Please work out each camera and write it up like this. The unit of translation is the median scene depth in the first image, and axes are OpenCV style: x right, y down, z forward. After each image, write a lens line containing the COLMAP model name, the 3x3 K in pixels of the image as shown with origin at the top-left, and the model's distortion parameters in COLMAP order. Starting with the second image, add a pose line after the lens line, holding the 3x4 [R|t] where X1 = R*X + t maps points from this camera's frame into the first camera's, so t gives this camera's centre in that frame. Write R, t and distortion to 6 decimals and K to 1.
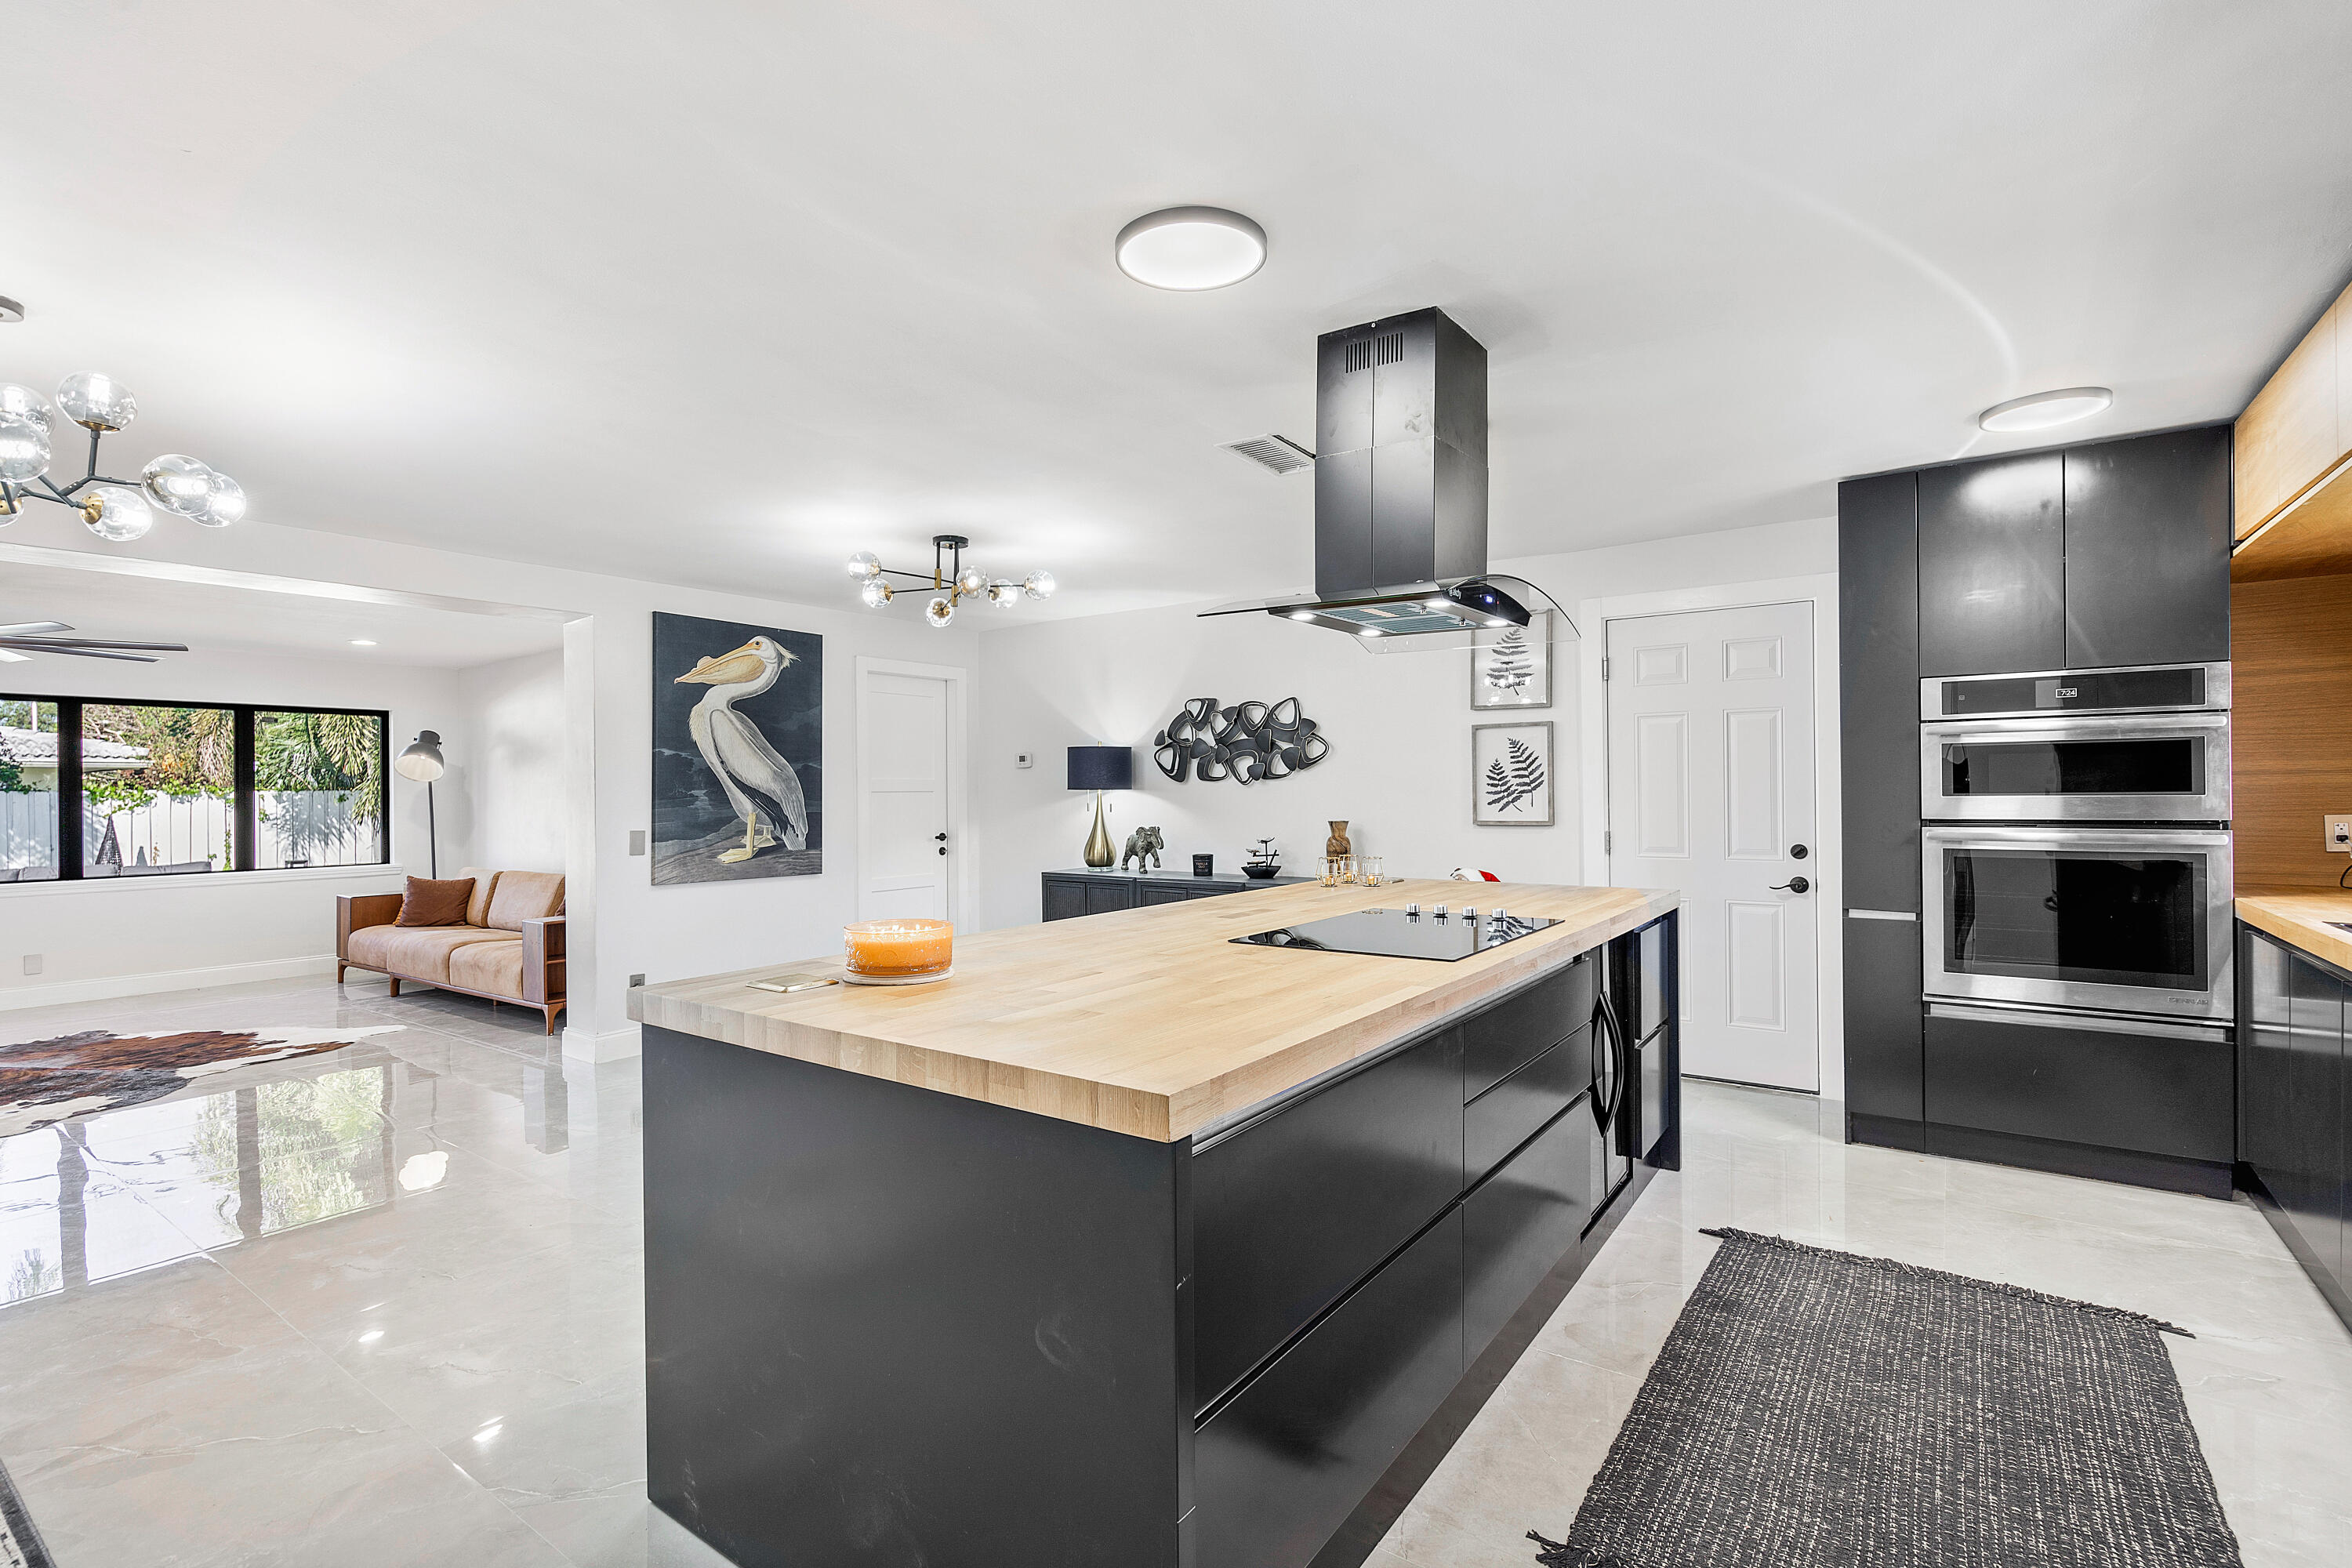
lens RADIAL K [[1097.4, 0, 1176.0], [0, 1097.4, 784.0], [0, 0, 1]] dist [-0.001527, -0.000058]
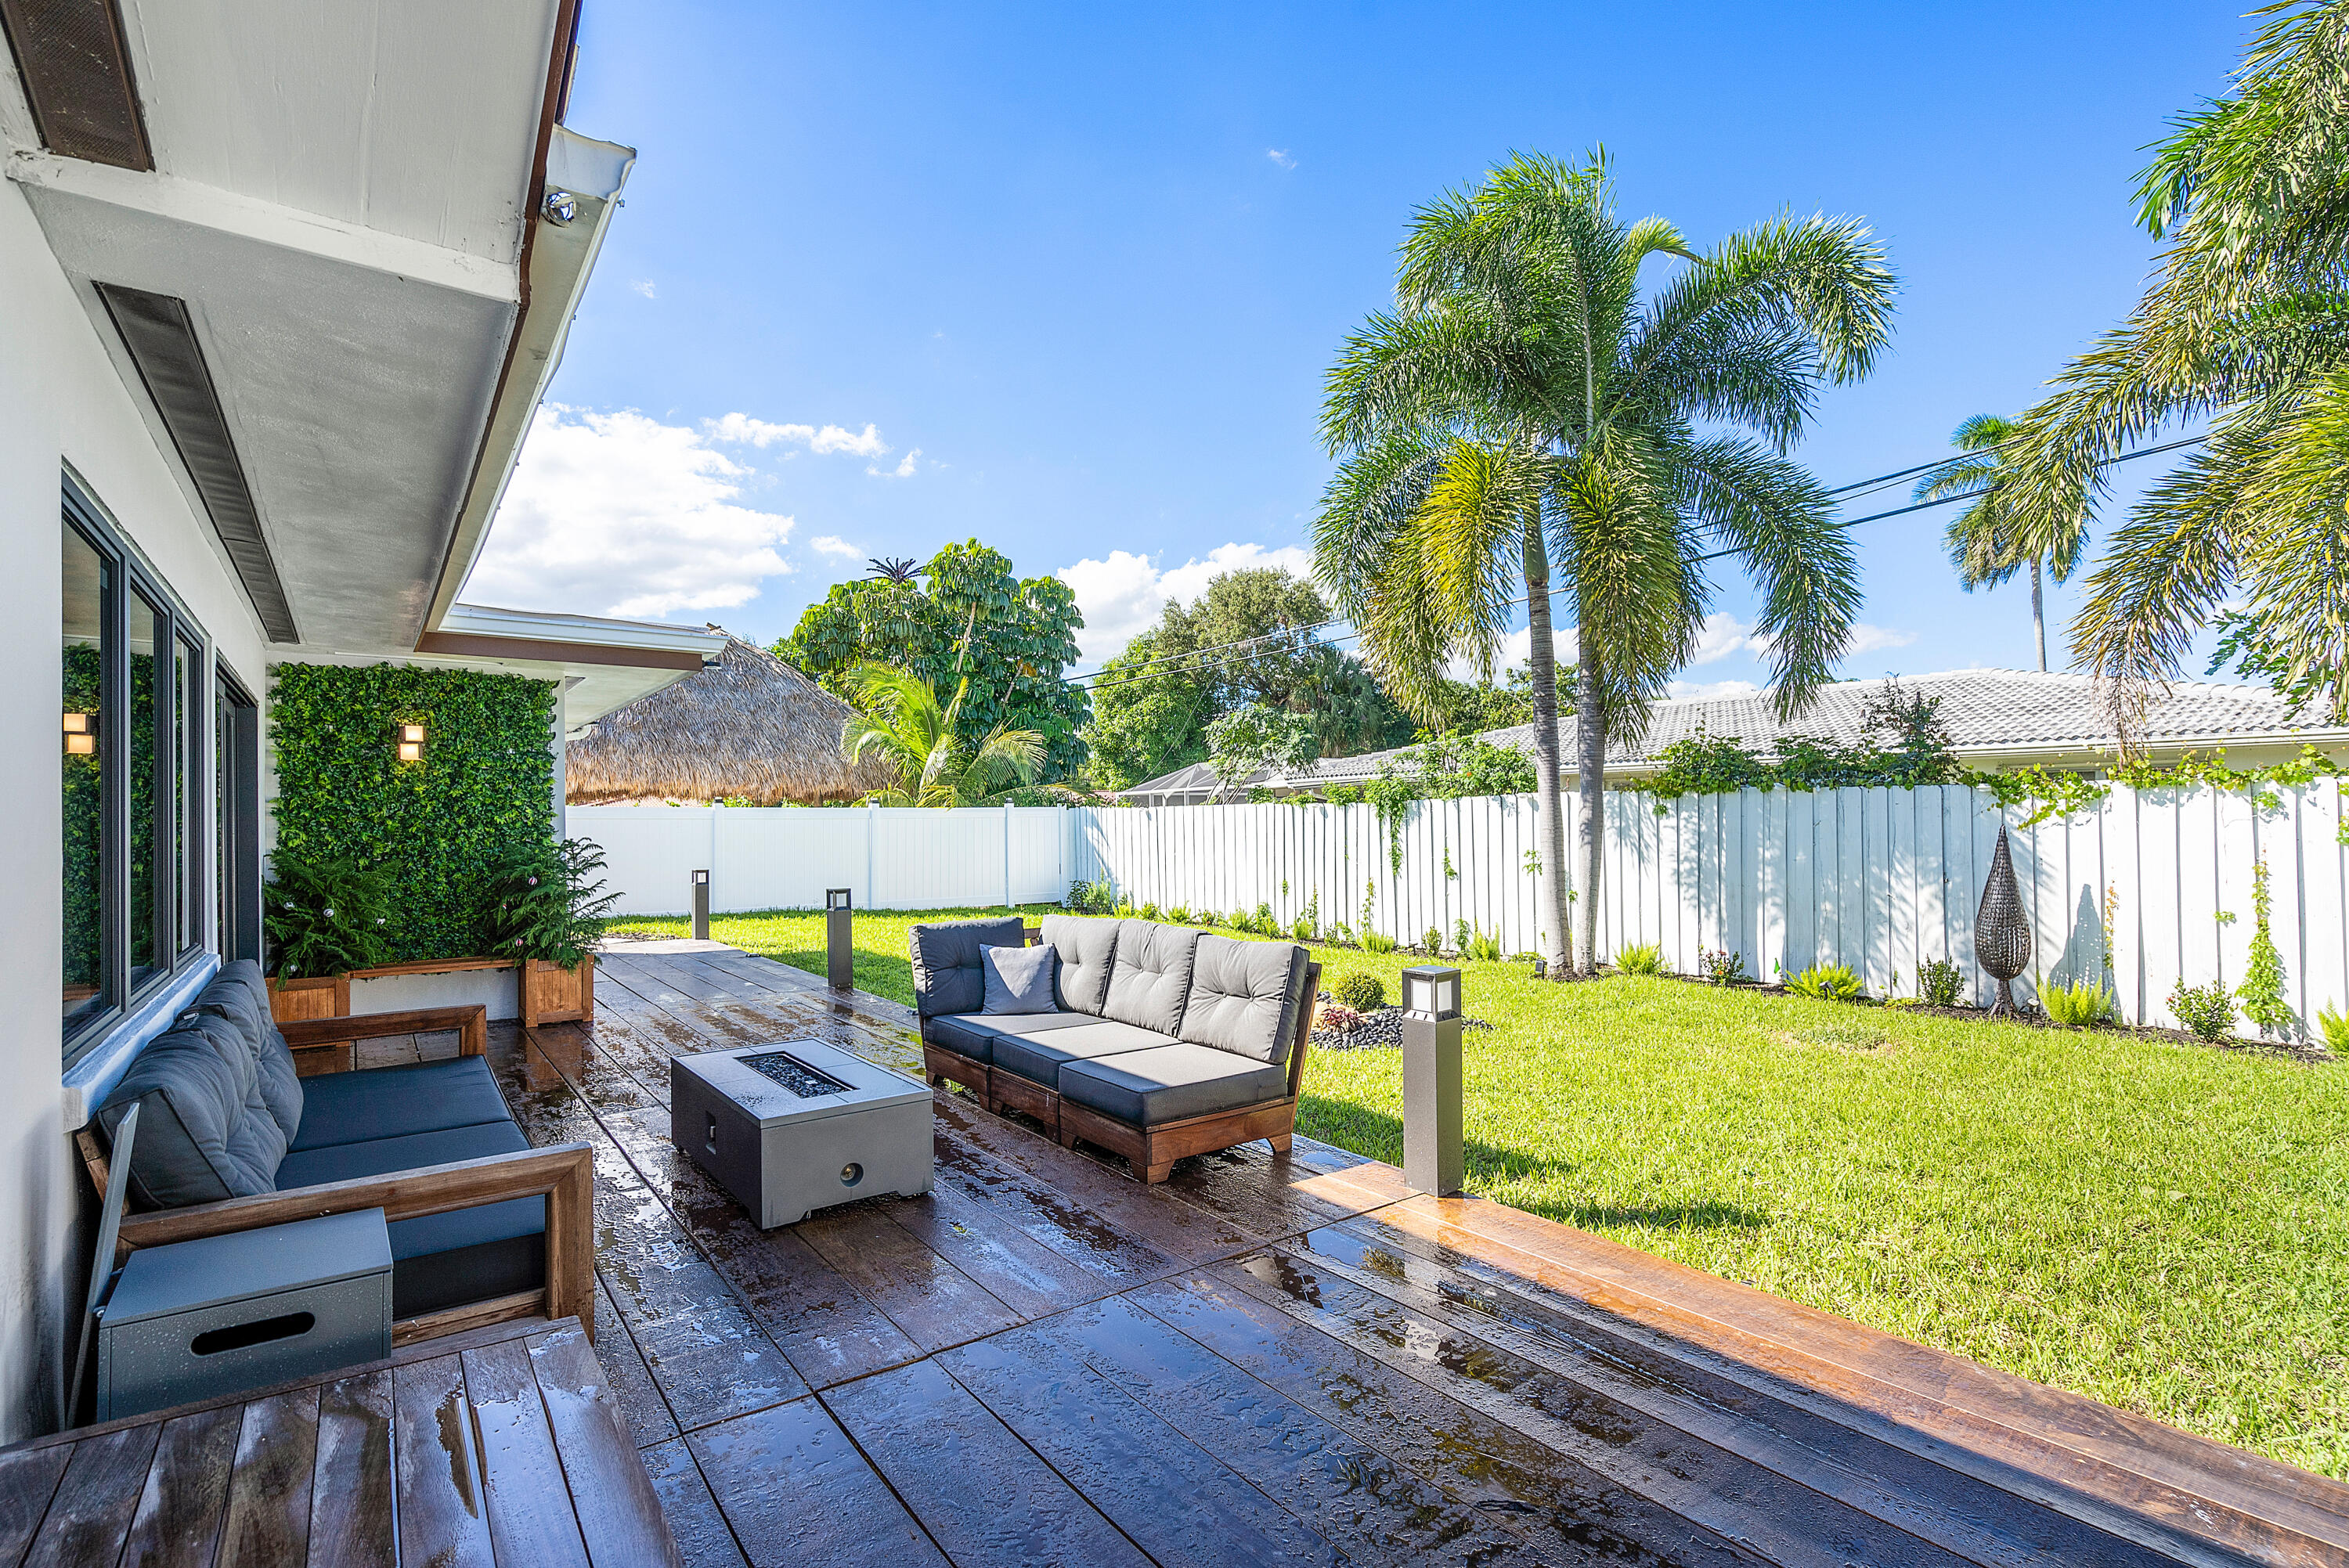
lens RADIAL K [[1072.8, 0, 1167.6], [0, 1072.8, 796.8], [0, 0, 1]] dist [0.000026, -0.000045]
pose [[-0.280153, -0.000892, -0.959955, -0.799550], [0.016803, 0.999842, -0.005833, 0.023942], [0.959808, -0.017765, -0.280093, 1.792080]]
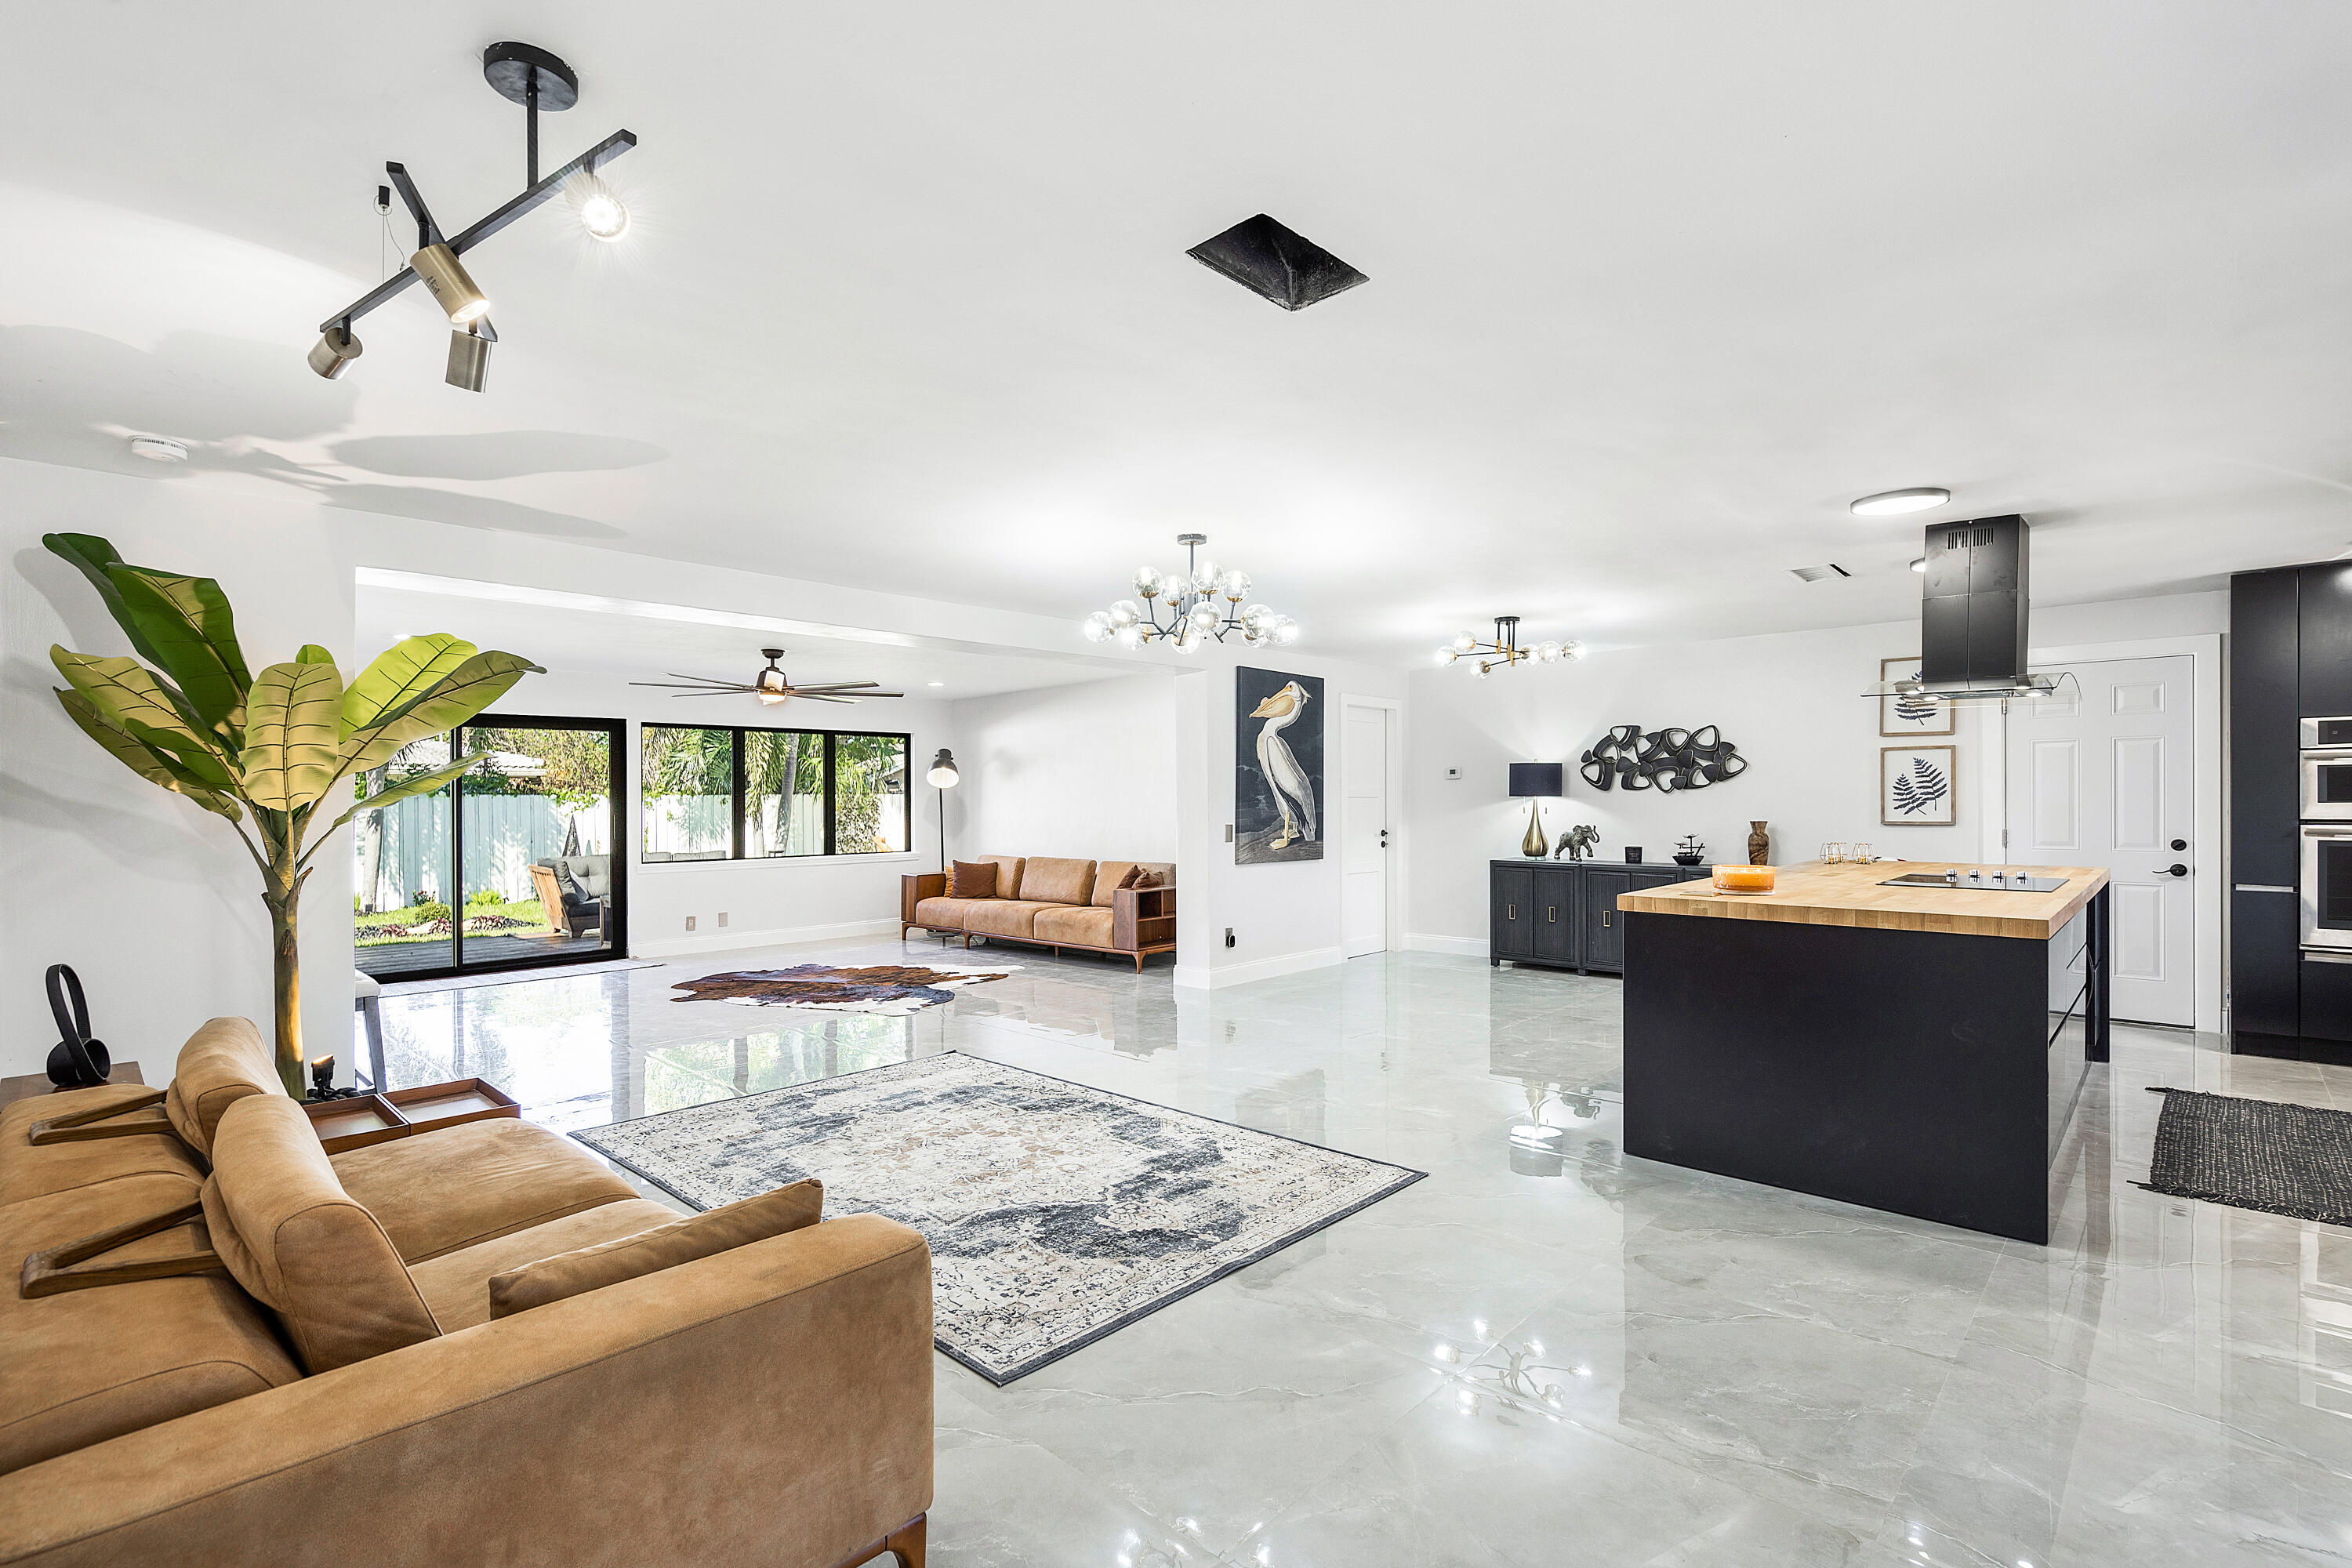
lens RADIAL K [[1110.3, 0, 1166.4], [0, 1110.3, 797.6], [0, 0, 1]] dist [0.003201, 0.000356]
pose [[0.991653, 0.004329, -0.128861, -0.354777], [-0.003734, 0.999981, 0.004859, 0.001972], [0.128880, -0.004338, 0.991651, -0.368922]]
